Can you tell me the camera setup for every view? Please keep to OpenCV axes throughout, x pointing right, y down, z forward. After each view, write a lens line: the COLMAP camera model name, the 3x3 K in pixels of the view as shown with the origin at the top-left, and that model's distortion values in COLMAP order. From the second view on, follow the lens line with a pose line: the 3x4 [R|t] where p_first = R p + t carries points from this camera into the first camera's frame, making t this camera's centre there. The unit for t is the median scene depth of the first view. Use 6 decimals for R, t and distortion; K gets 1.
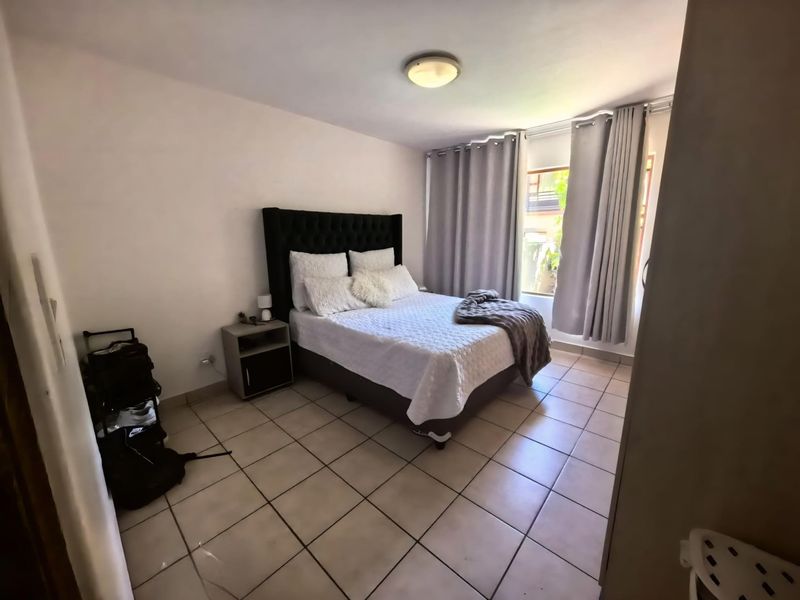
lens RADIAL K [[311.2, 0, 400.0], [0, 311.2, 300.0], [0, 0, 1]] dist [0.000536, 0.000324]
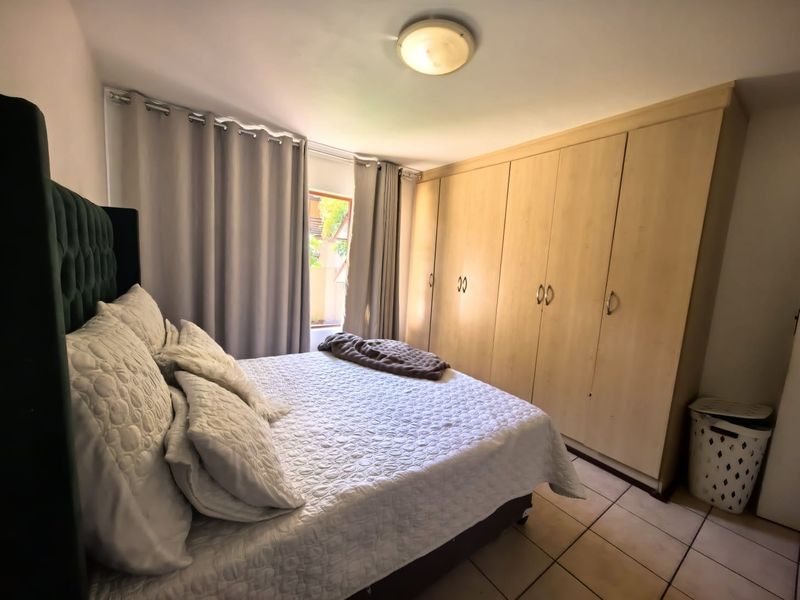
lens RADIAL K [[311.2, 0, 400.0], [0, 311.2, 300.0], [0, 0, 1]] dist [0.000536, 0.000324]
pose [[0.211079, -0.097874, 0.972557, -0.448816], [0.139987, 0.987745, 0.069020, -0.148115], [-0.967393, 0.121576, 0.222193, 0.663686]]
